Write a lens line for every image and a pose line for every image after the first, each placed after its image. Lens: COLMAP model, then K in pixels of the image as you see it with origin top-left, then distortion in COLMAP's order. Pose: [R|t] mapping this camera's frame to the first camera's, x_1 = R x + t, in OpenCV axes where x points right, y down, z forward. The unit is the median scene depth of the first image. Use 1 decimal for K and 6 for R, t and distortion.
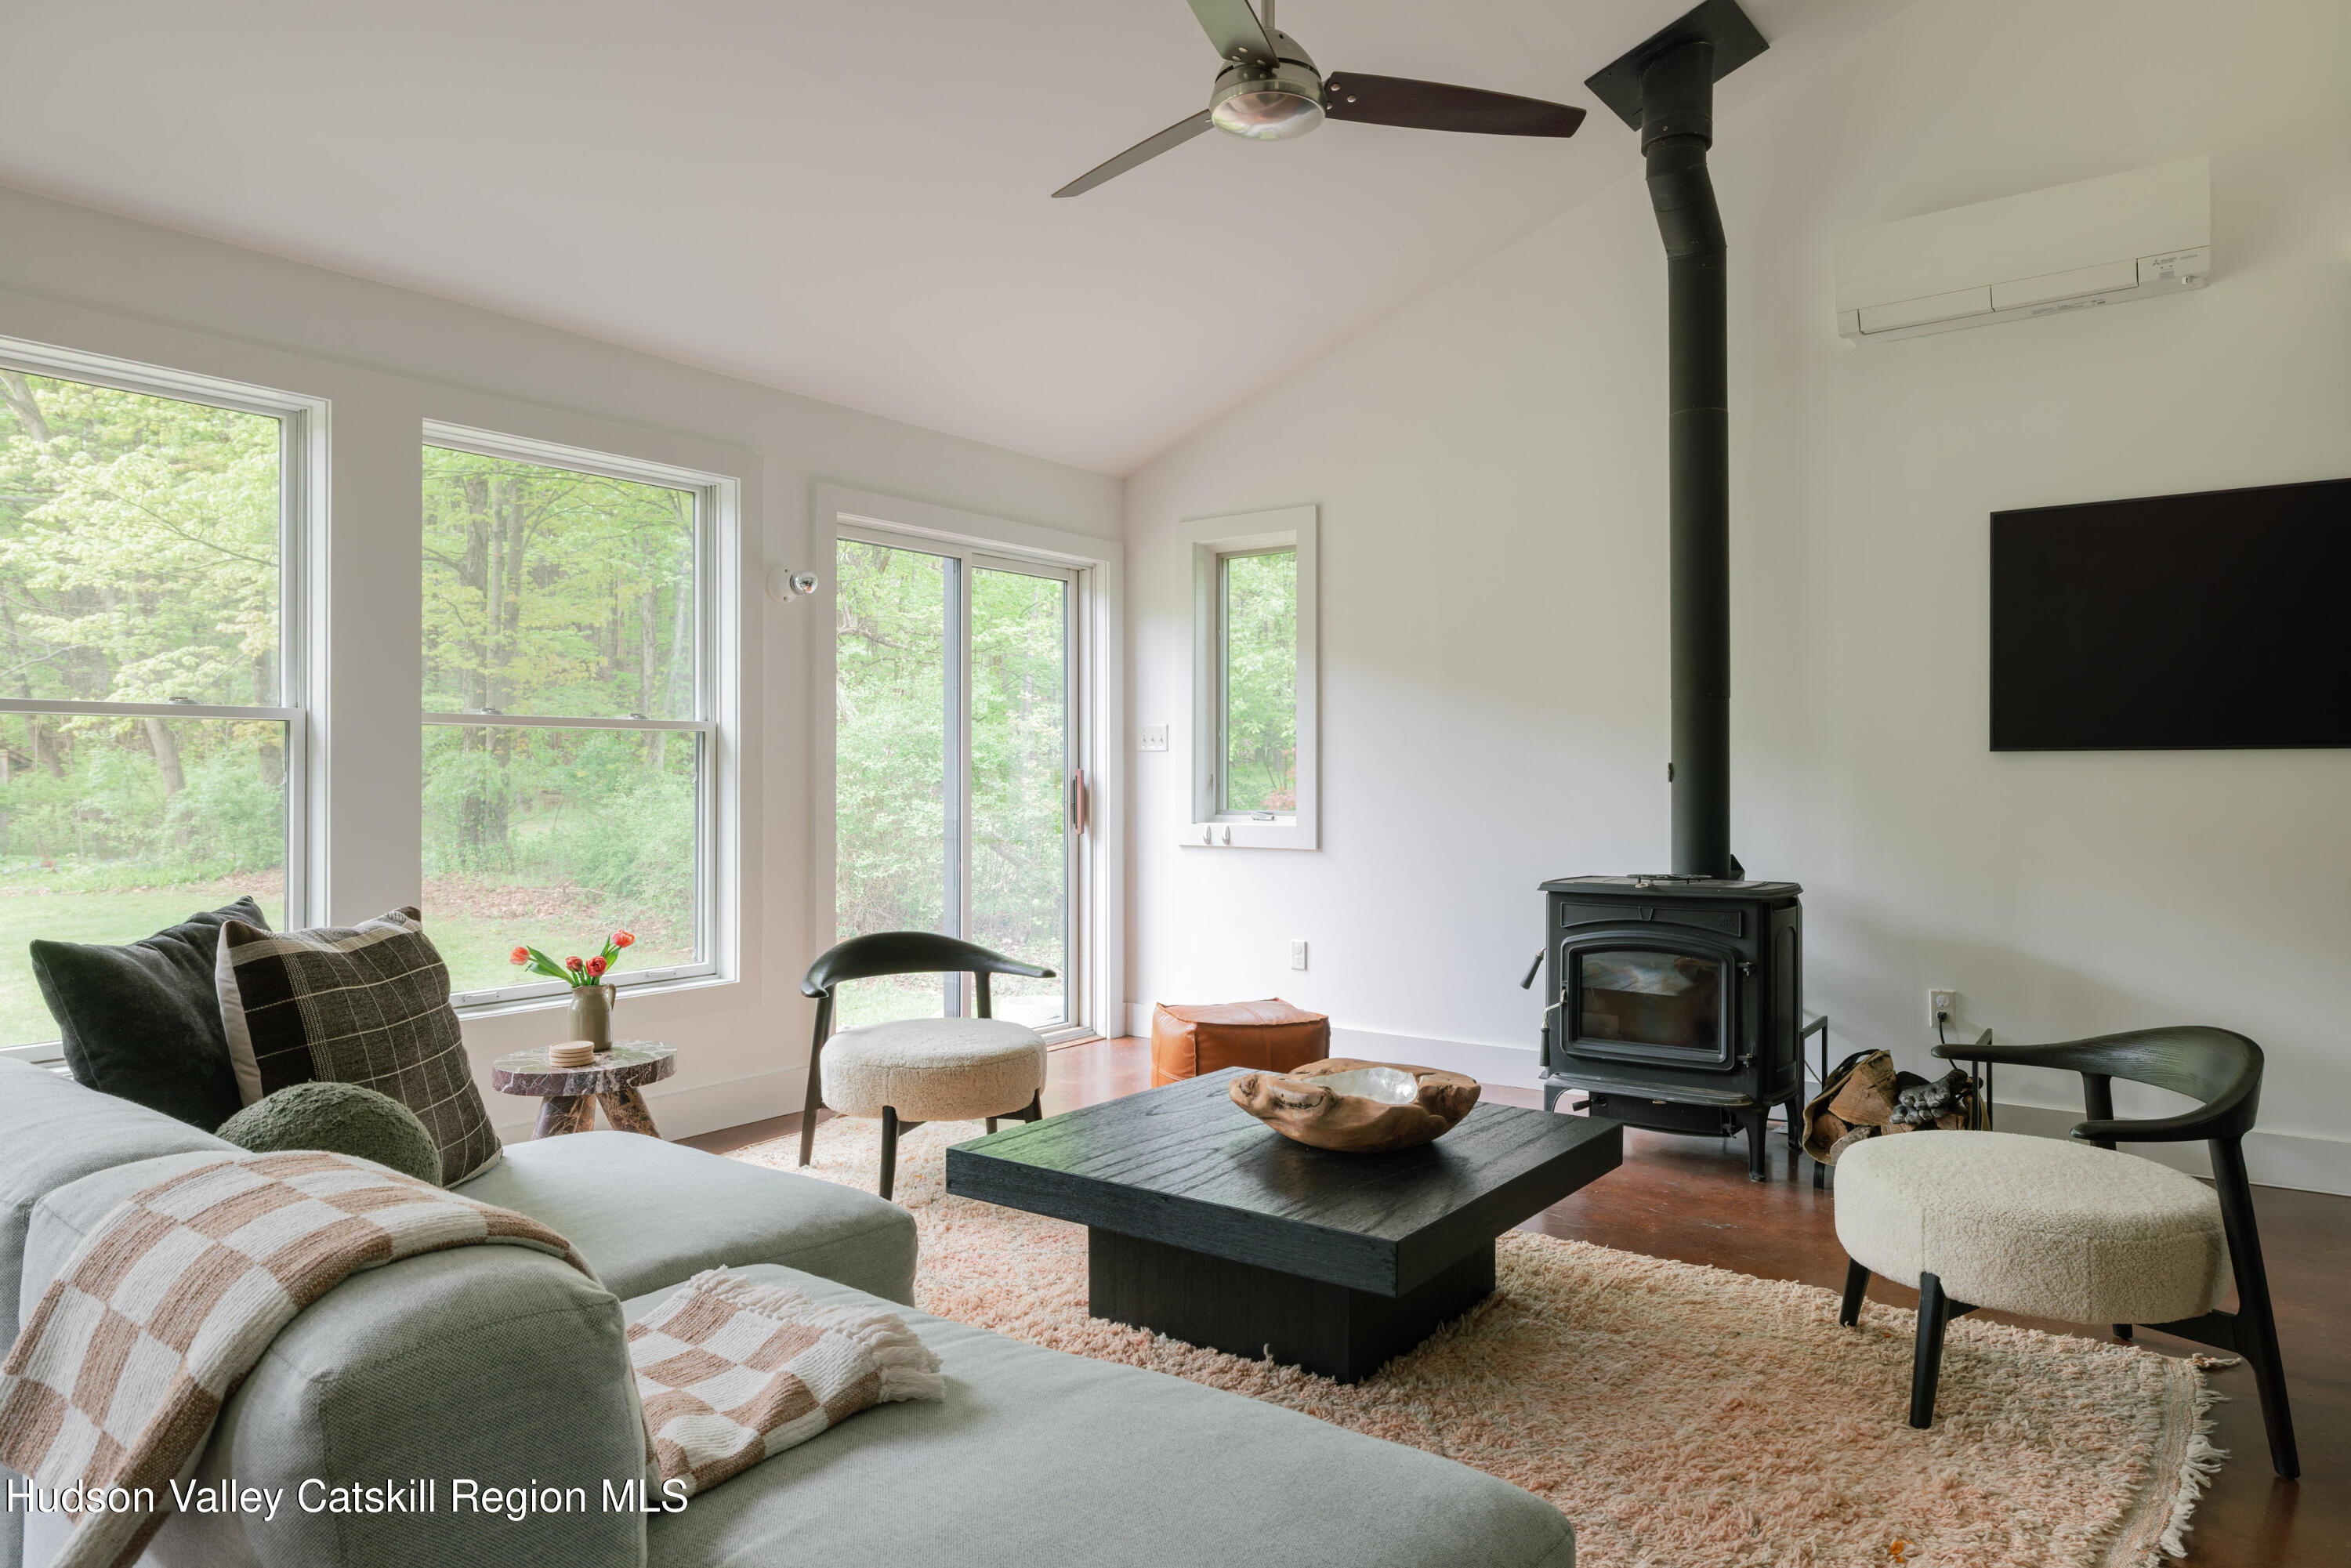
lens RADIAL K [[1436.8, 0, 1175.5], [0, 1436.8, 784.0], [0, 0, 1]] dist [-0.000179, 0.000157]
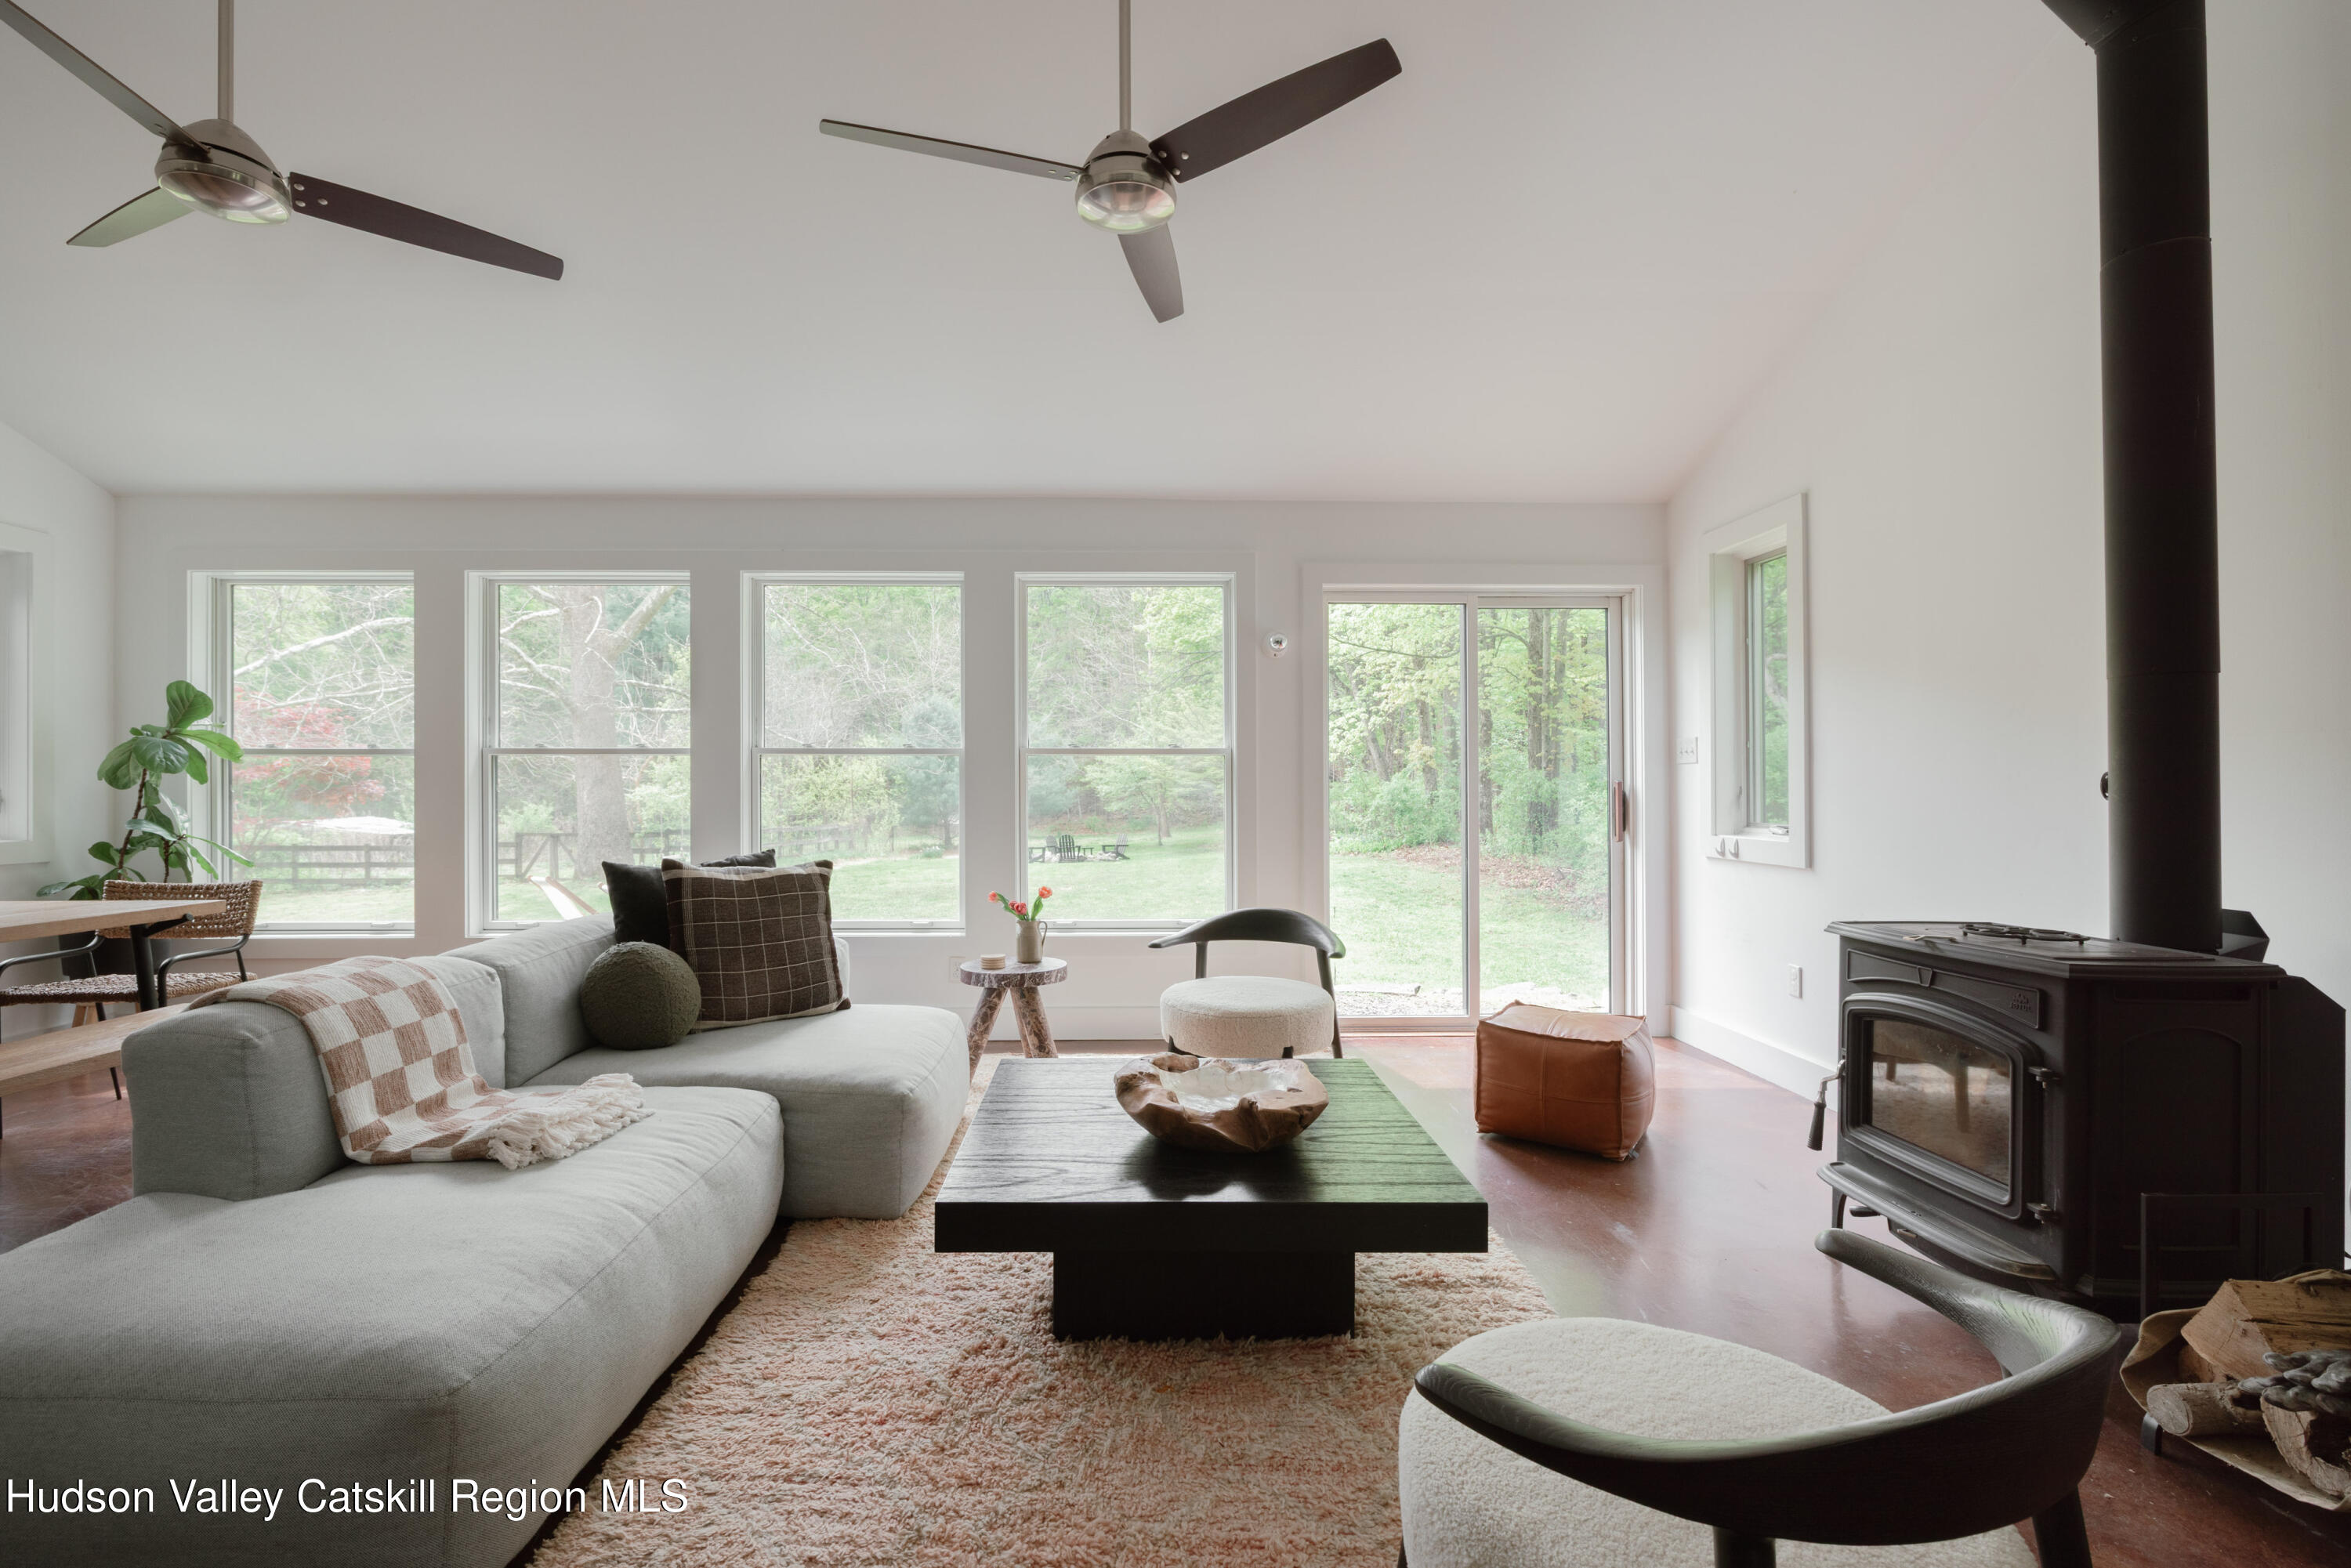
lens RADIAL K [[1065.8, 0, 1175.5], [0, 1065.8, 784.0], [0, 0, 1]] dist [-0.011684, 0.000034]
pose [[0.610437, 0.000248, -0.792065, 0.470980], [-0.005397, 0.999978, -0.003846, -0.003949], [0.792047, 0.006623, 0.610425, 0.323166]]
